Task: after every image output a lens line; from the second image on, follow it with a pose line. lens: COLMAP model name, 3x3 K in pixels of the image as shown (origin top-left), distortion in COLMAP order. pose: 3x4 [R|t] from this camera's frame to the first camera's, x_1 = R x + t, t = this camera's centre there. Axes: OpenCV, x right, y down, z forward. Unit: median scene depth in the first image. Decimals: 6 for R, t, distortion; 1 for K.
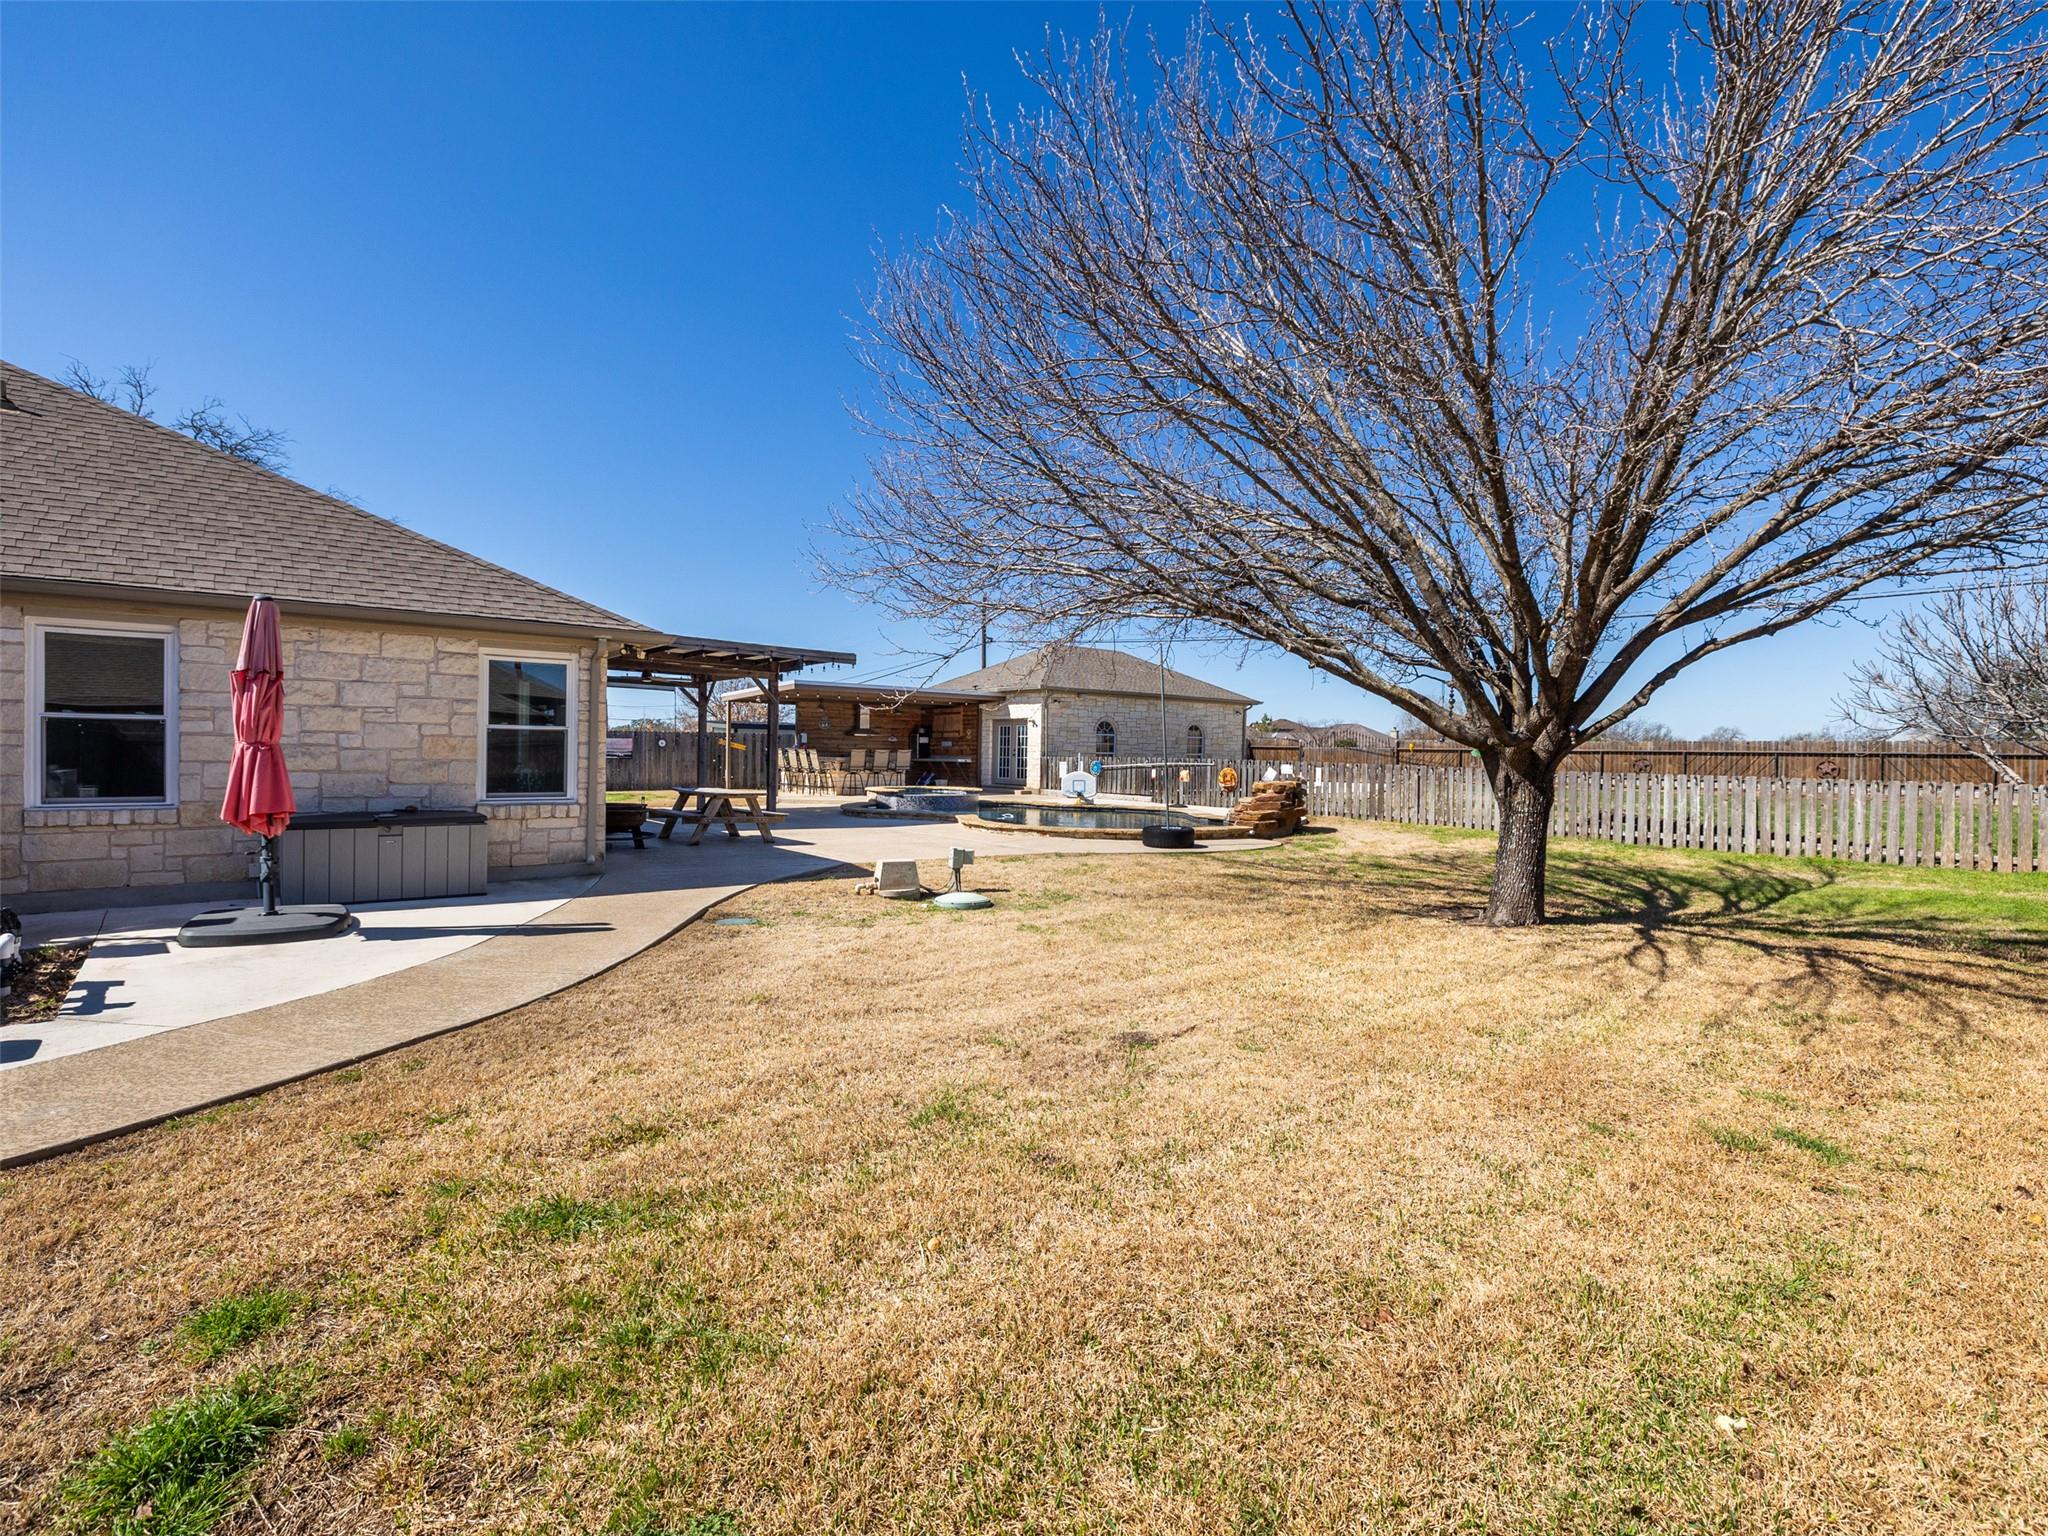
lens RADIAL K [[959.4, 0, 1024.0], [0, 959.4, 768.0], [0, 0, 1]] dist [-0.000098, -0.000023]
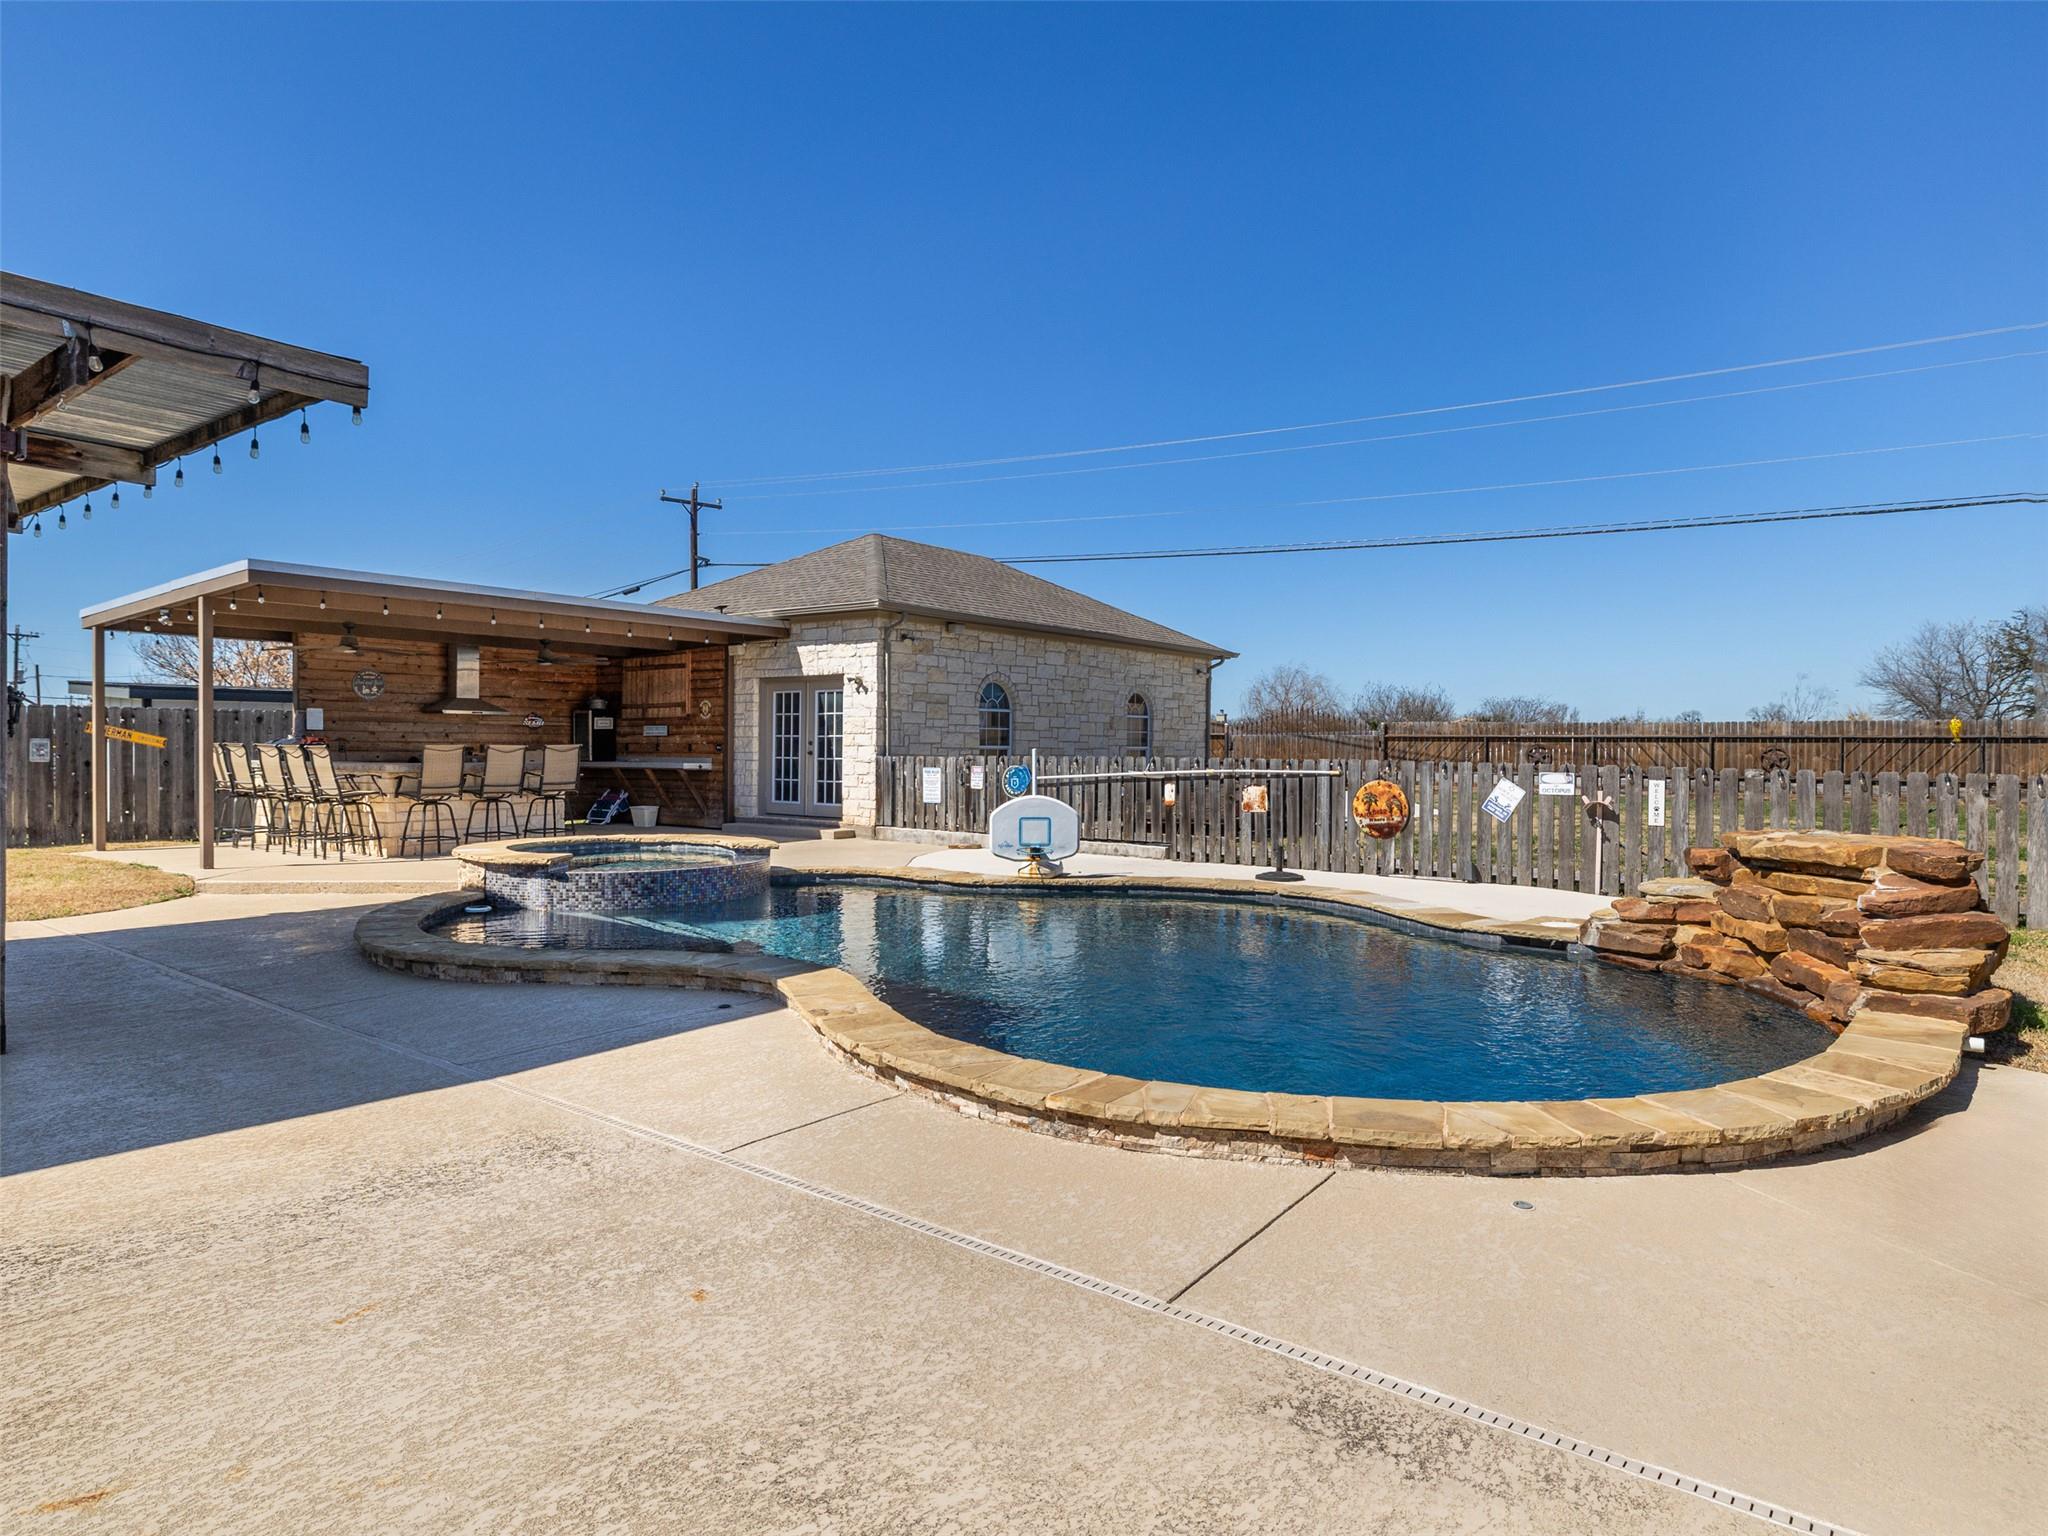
lens RADIAL K [[1185.4, 0, 1024.0], [0, 1185.4, 768.0], [0, 0, 1]] dist [-0.007104, -0.000319]
pose [[0.968057, -0.013450, 0.250370, -0.055583], [0.012470, 0.999907, 0.005500, -0.008348], [-0.250421, -0.002203, 0.968135, 0.420296]]
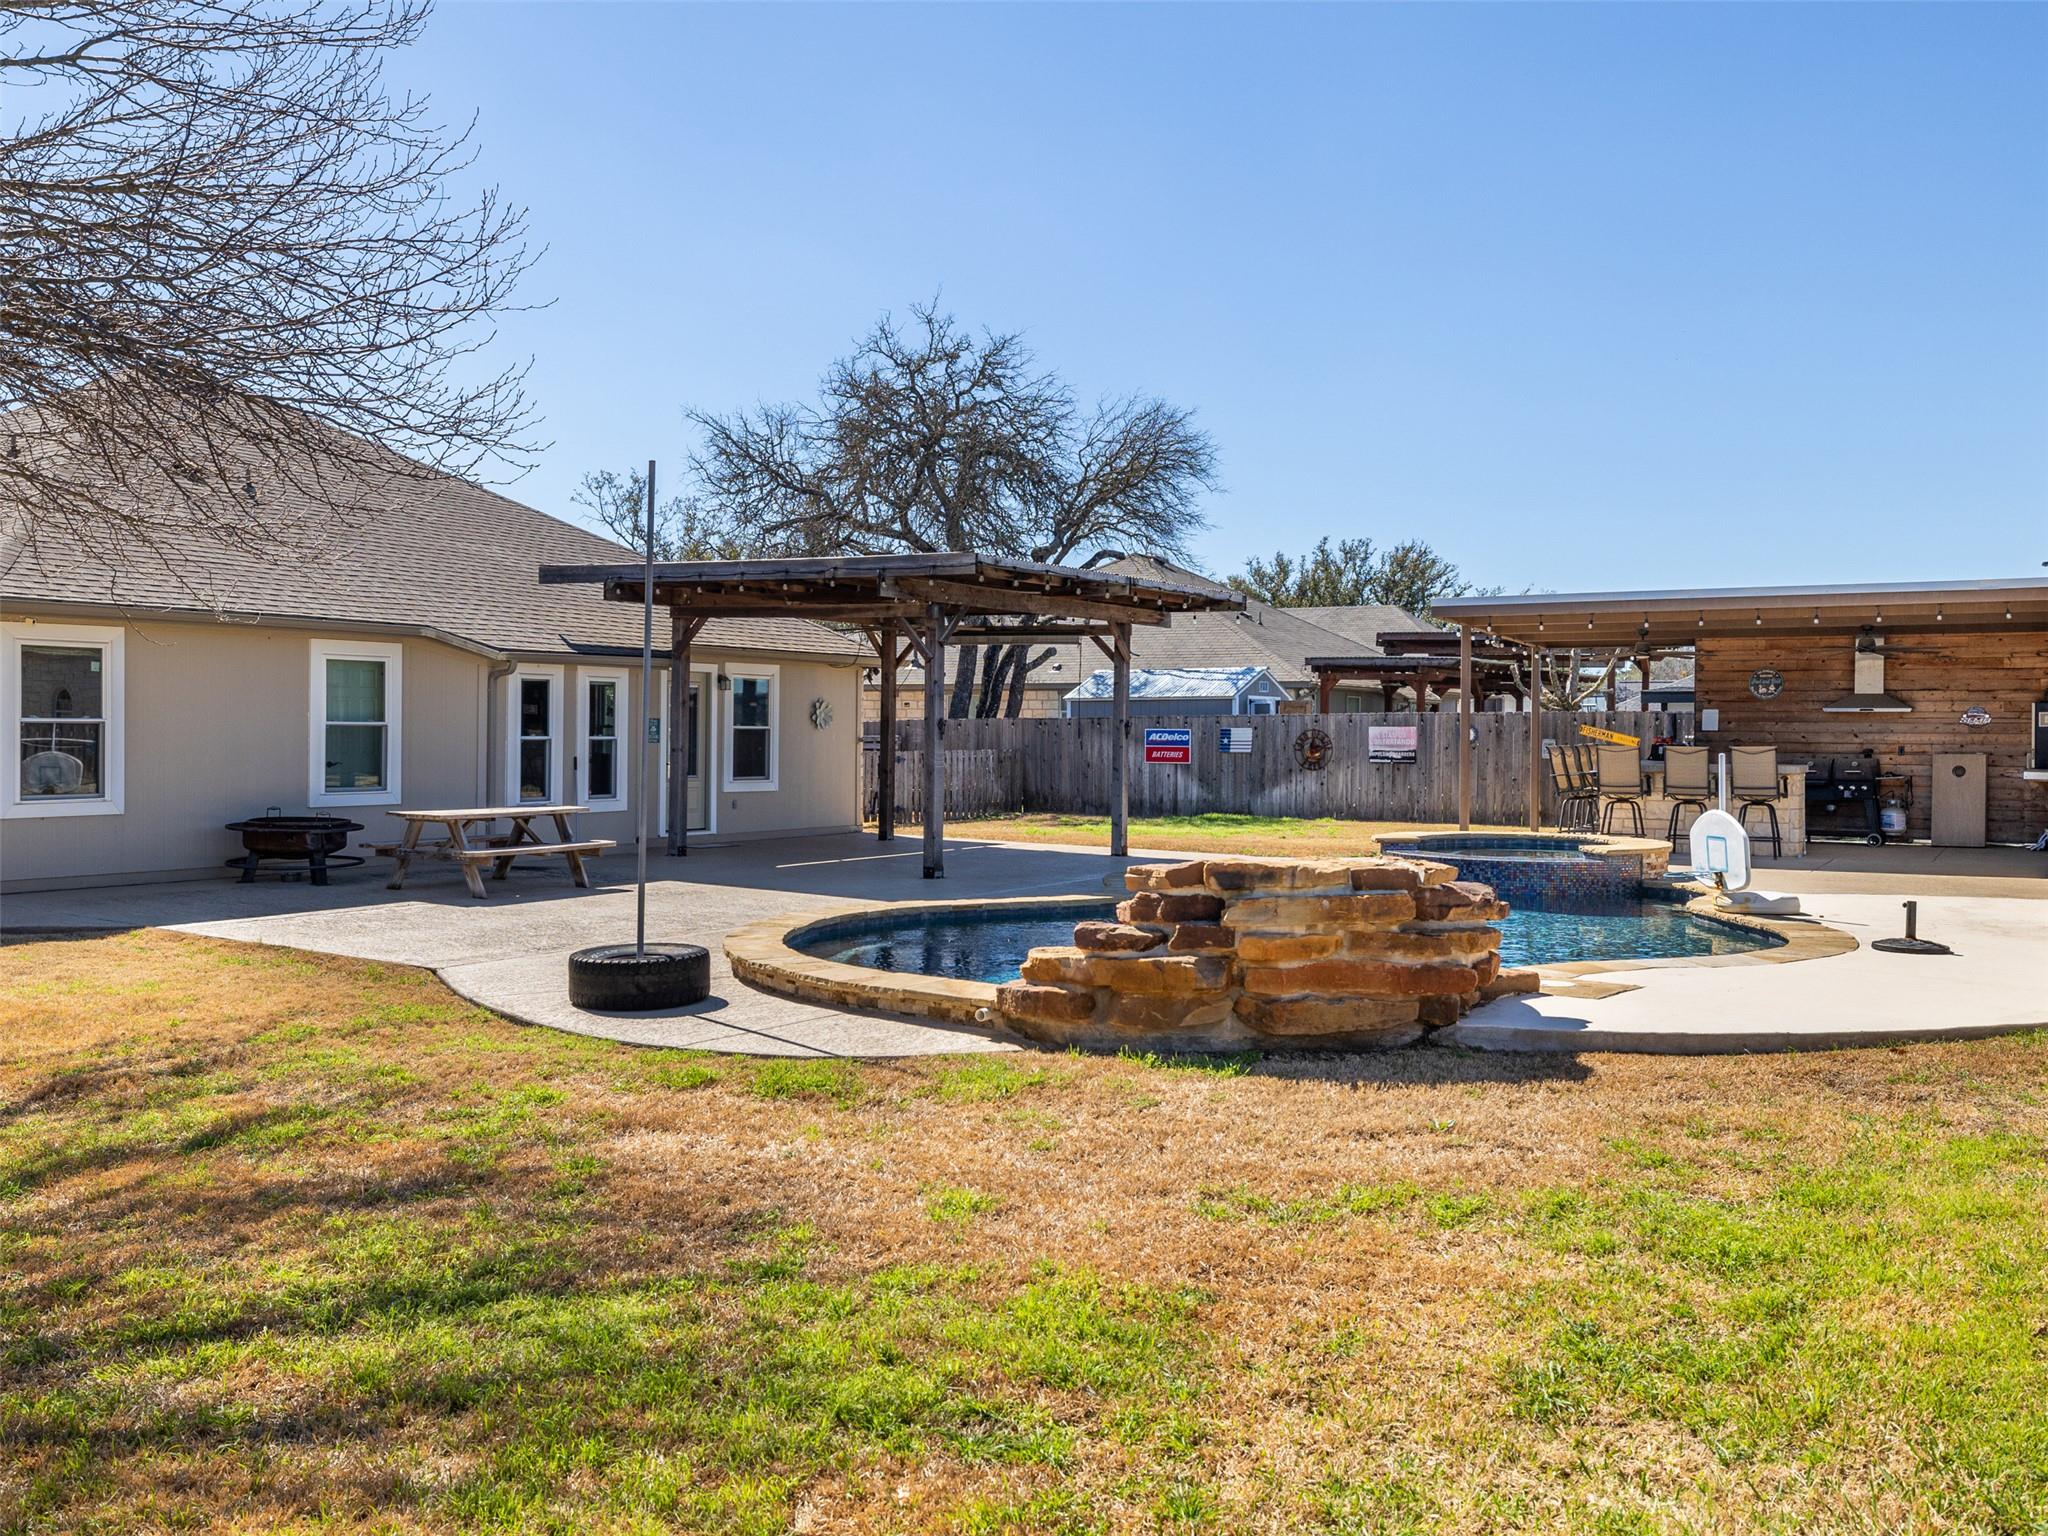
lens RADIAL K [[1632.5, 0, 1024.0], [0, 1632.5, 768.0], [0, 0, 1]] dist [-0.053548, -0.000173]
pose [[0.309090, 0.009101, -0.950989, 0.403508], [-0.017090, 0.999846, 0.004014, -0.006578], [0.950879, 0.015012, 0.309197, 0.484410]]
